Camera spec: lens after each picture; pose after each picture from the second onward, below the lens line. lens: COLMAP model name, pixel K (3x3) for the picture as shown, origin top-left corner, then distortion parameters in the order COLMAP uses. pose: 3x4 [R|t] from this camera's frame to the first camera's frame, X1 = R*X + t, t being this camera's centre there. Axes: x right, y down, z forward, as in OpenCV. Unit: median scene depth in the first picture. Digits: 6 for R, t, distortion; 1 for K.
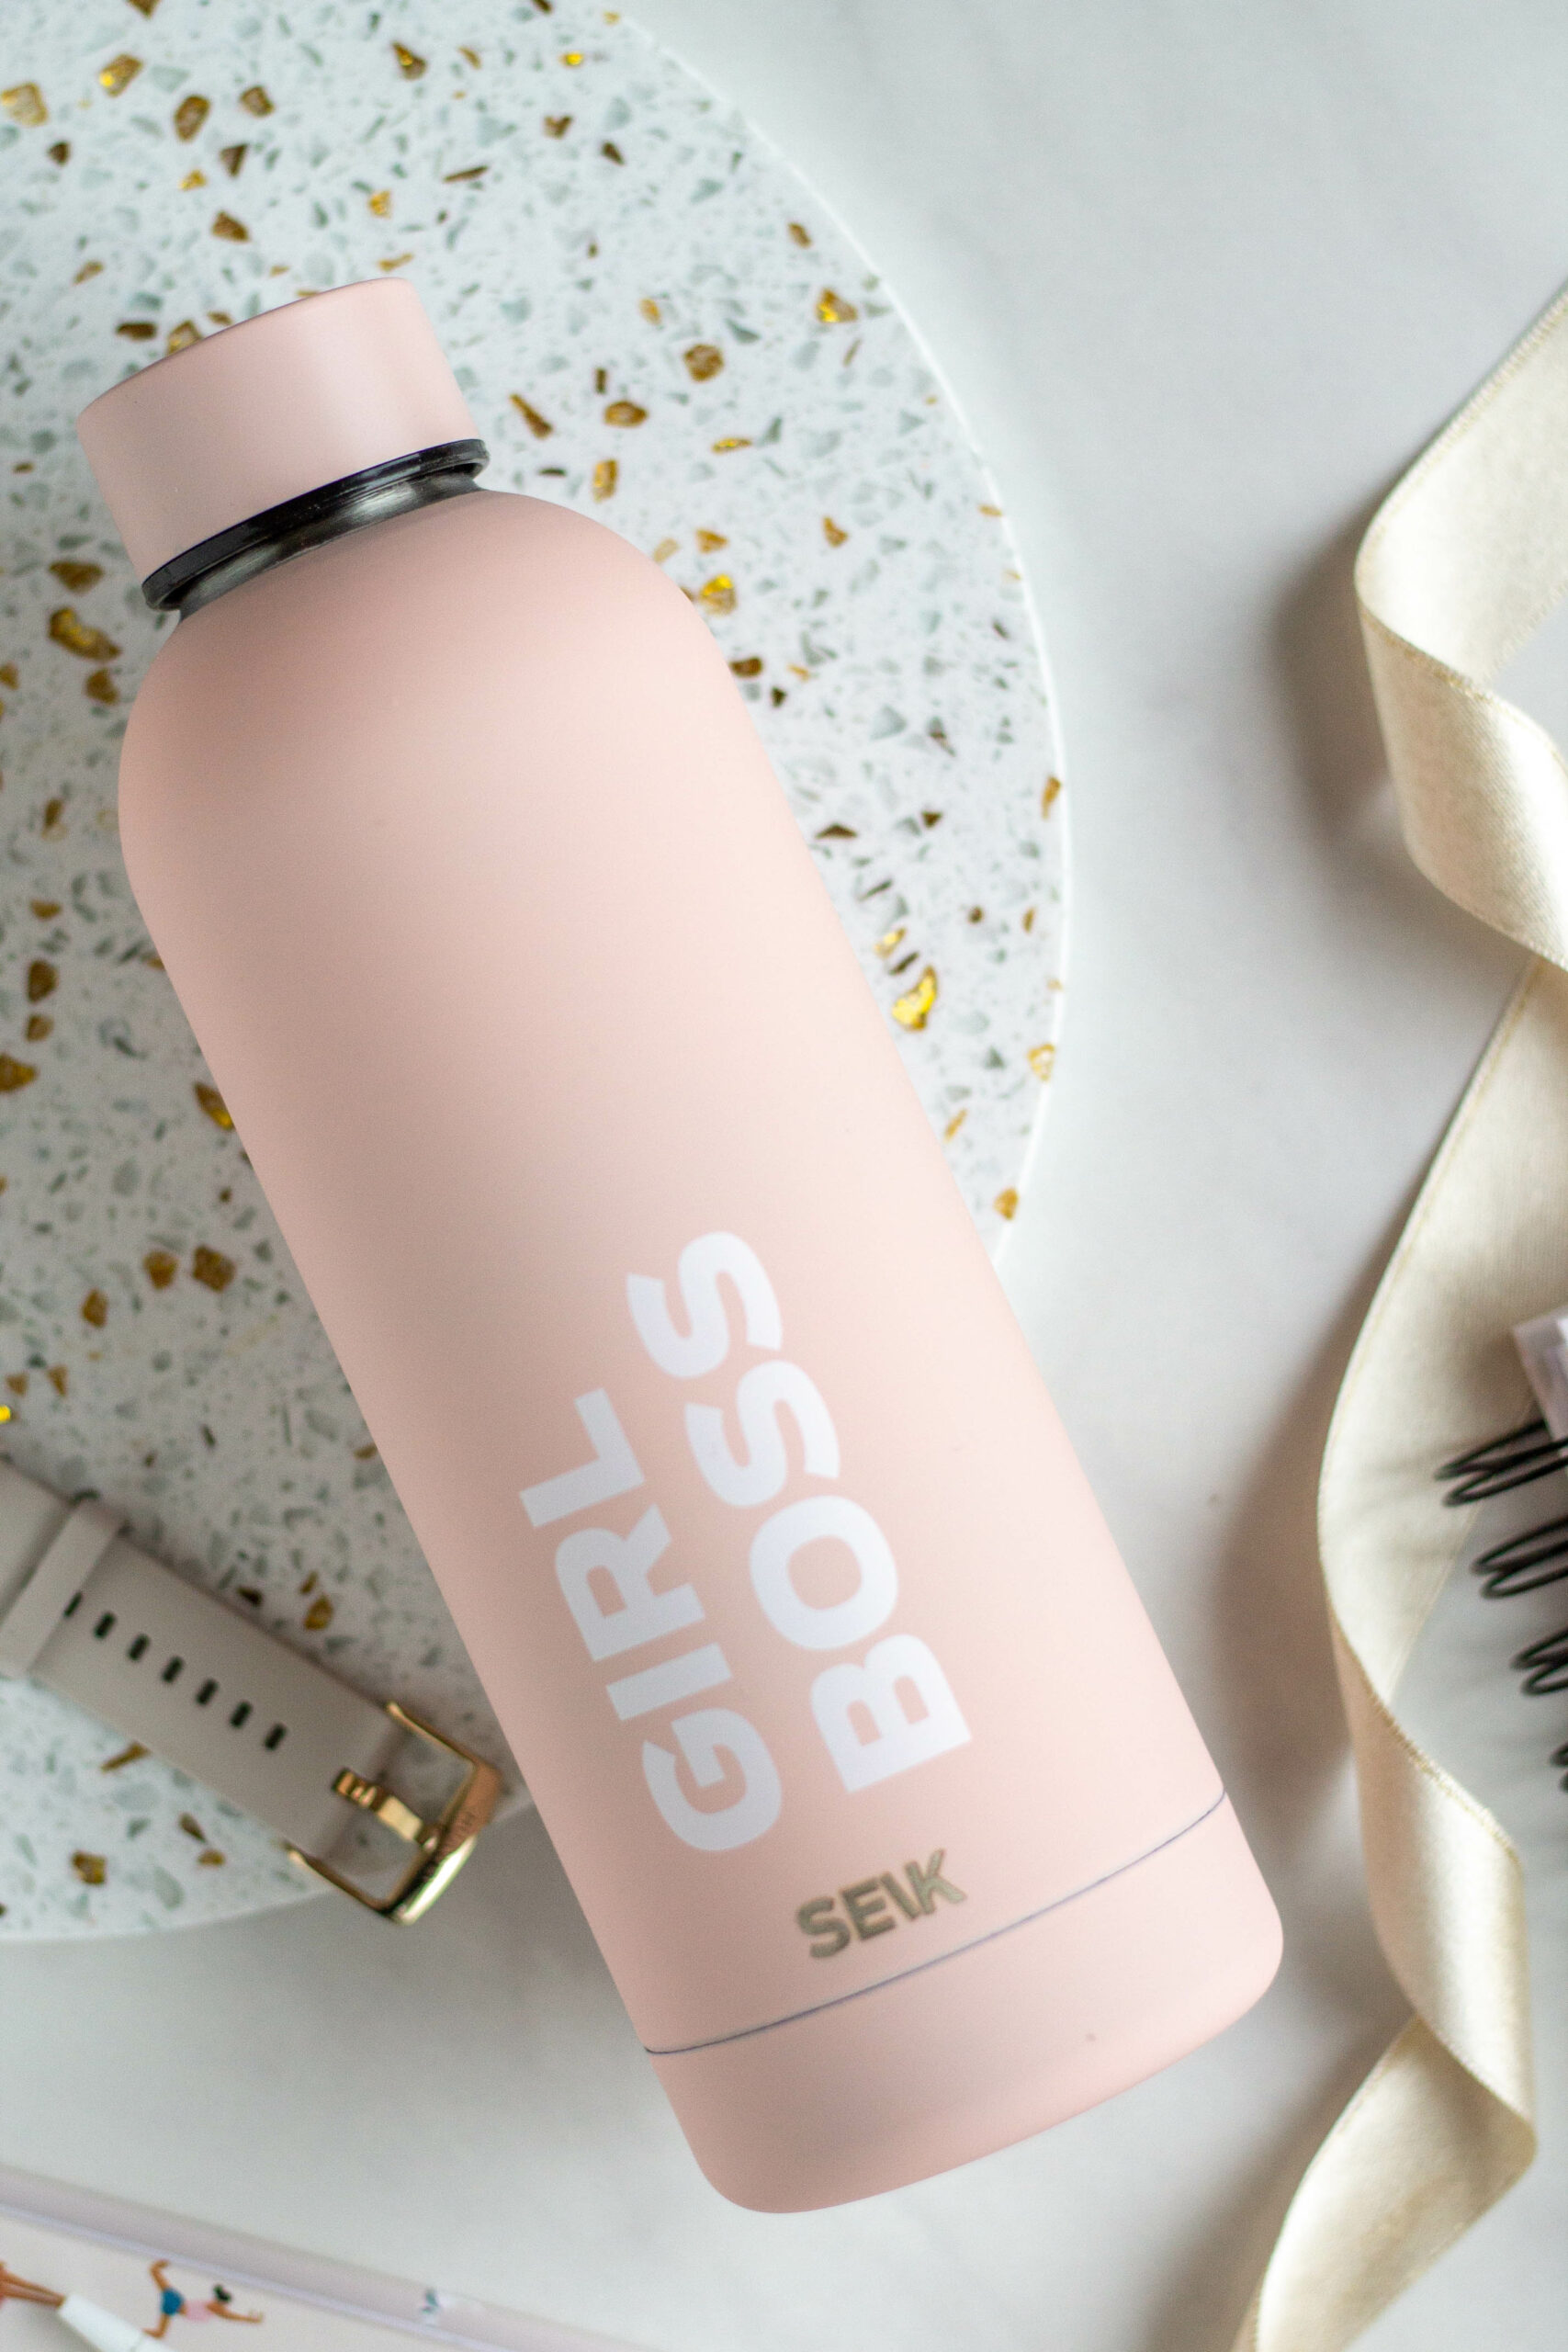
lens RADIAL K [[6113.5, 0, 765.9], [0, 6113.5, 1168.9], [0, 0, 1]] dist [-0.151330, 0.000000]
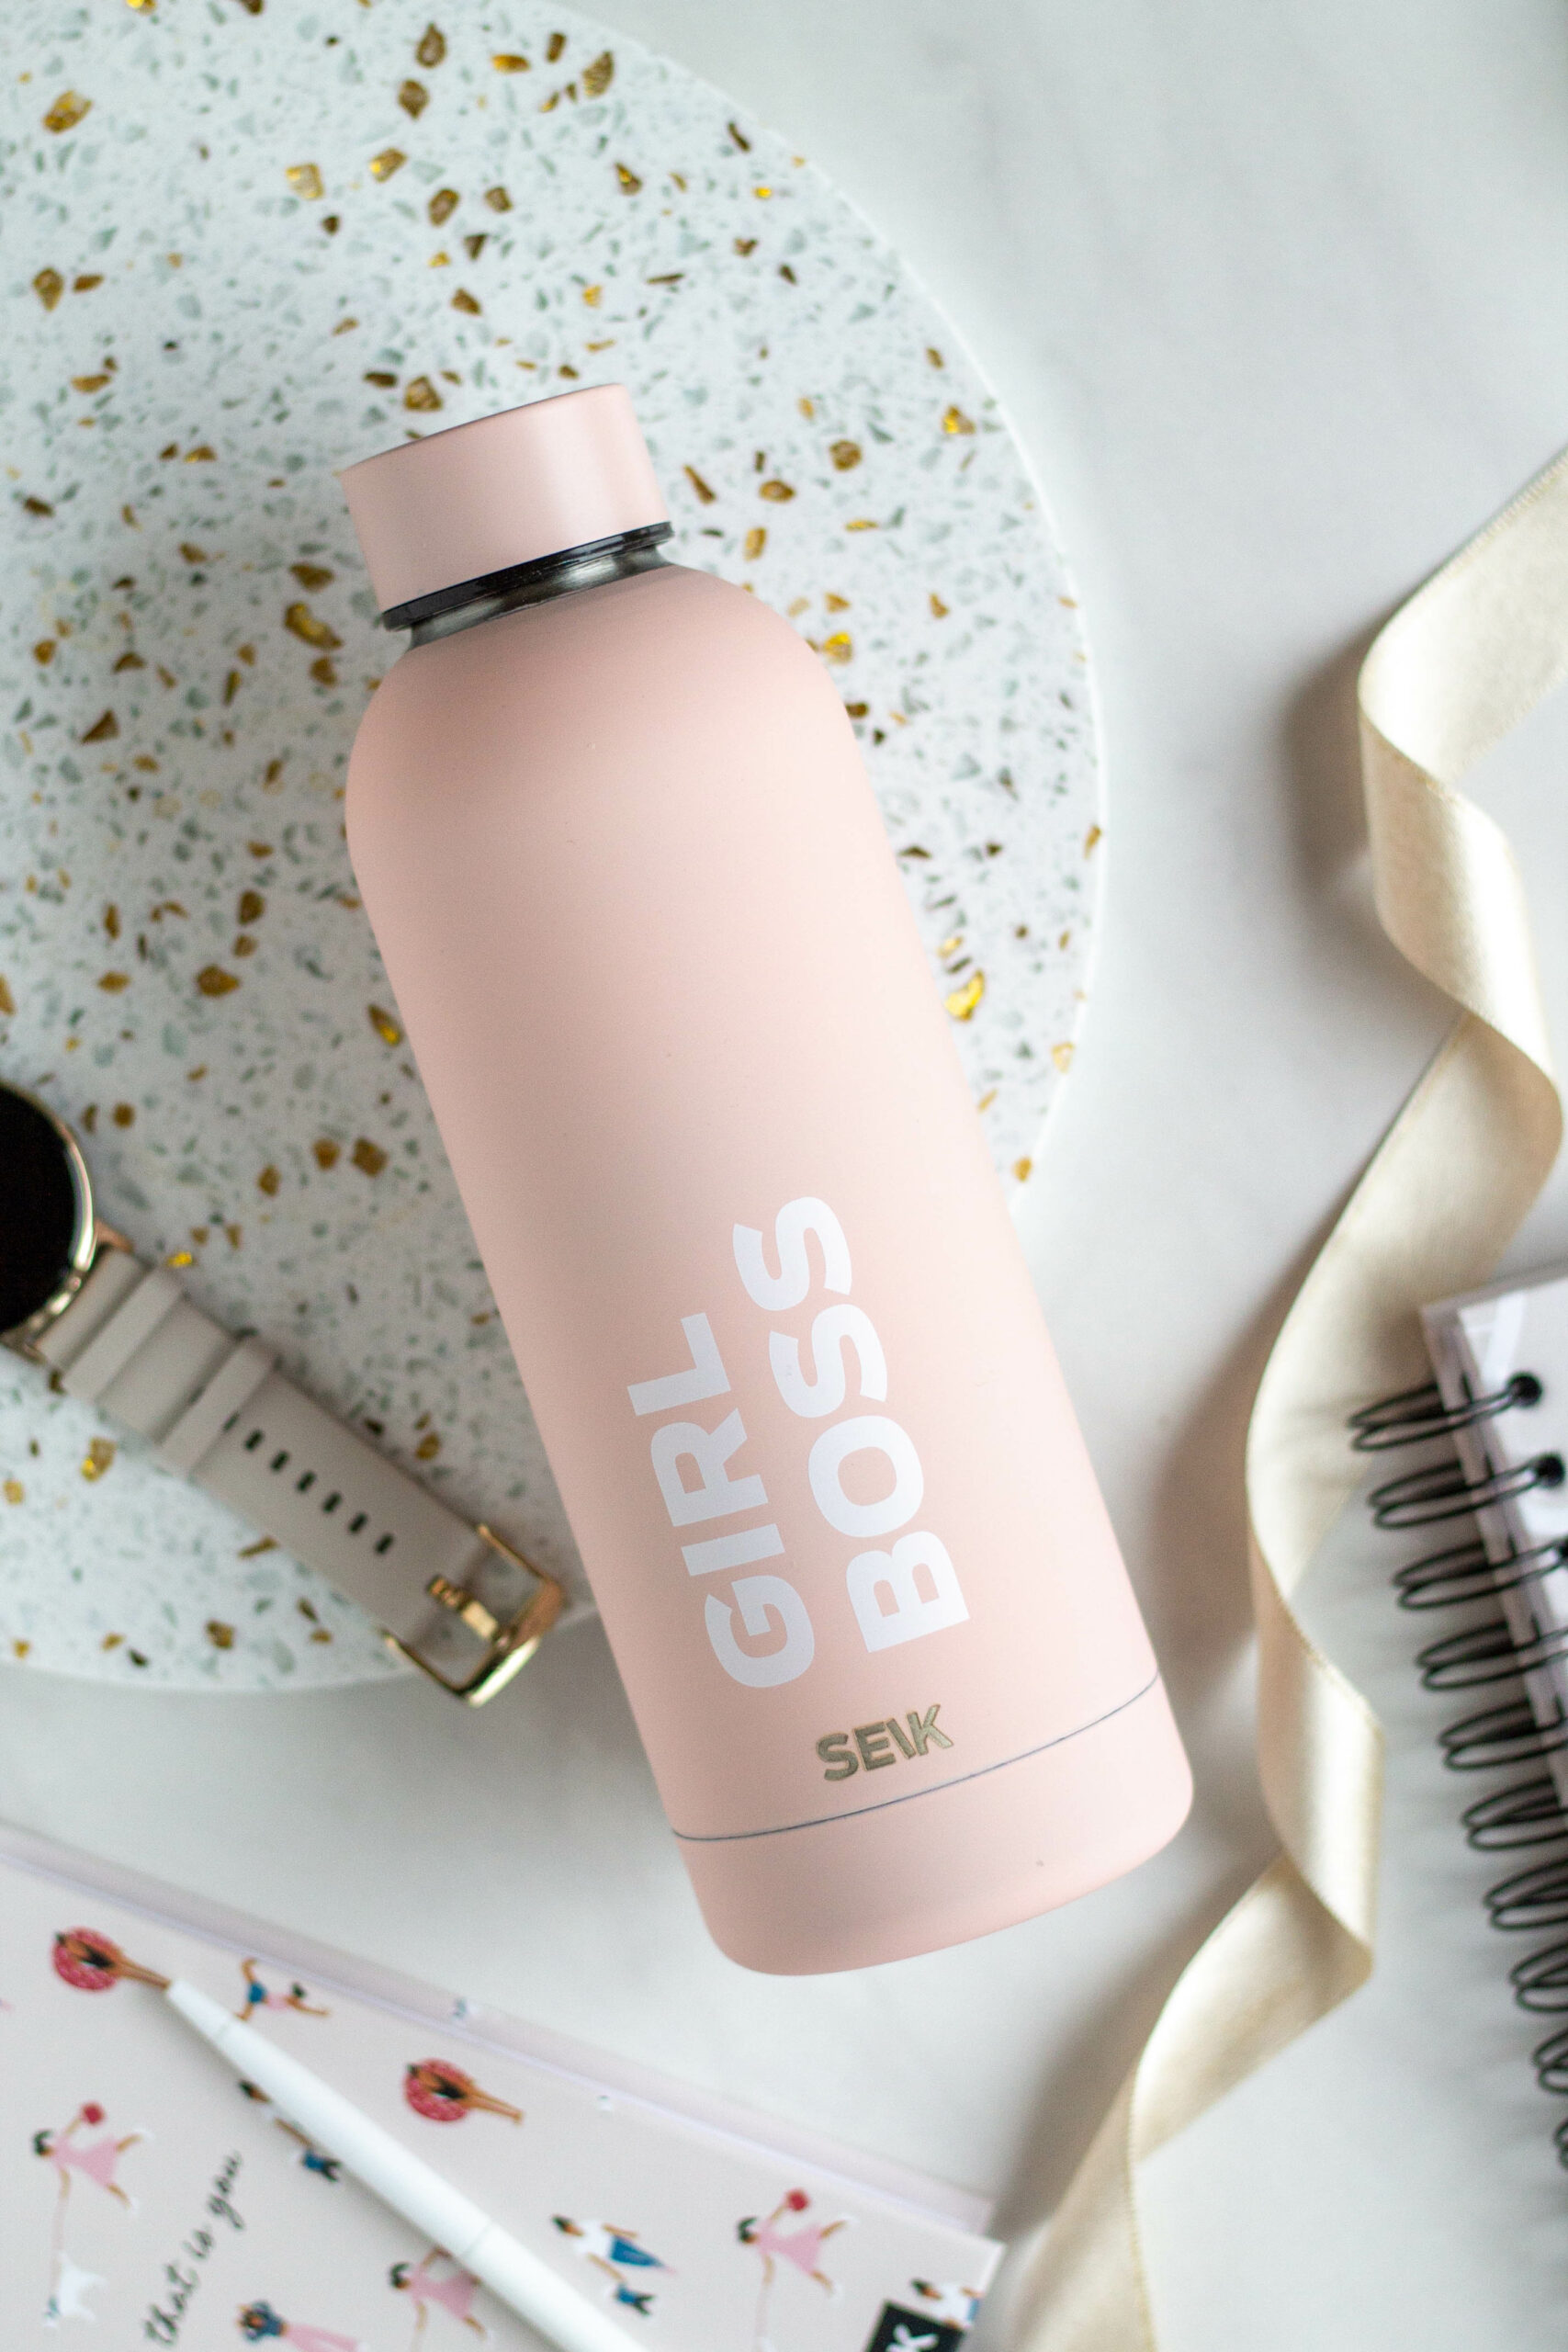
lens RADIAL K [[6113.5, 0, 798.4], [0, 6113.5, 1182.8], [0, 0, 1]] dist [-0.151330, 0.000000]
pose [[0.994115, 0.097438, 0.047343, -0.062885], [-0.100345, 0.992926, 0.063478, -0.064719], [-0.040823, -0.067855, 0.996860, -0.218820]]
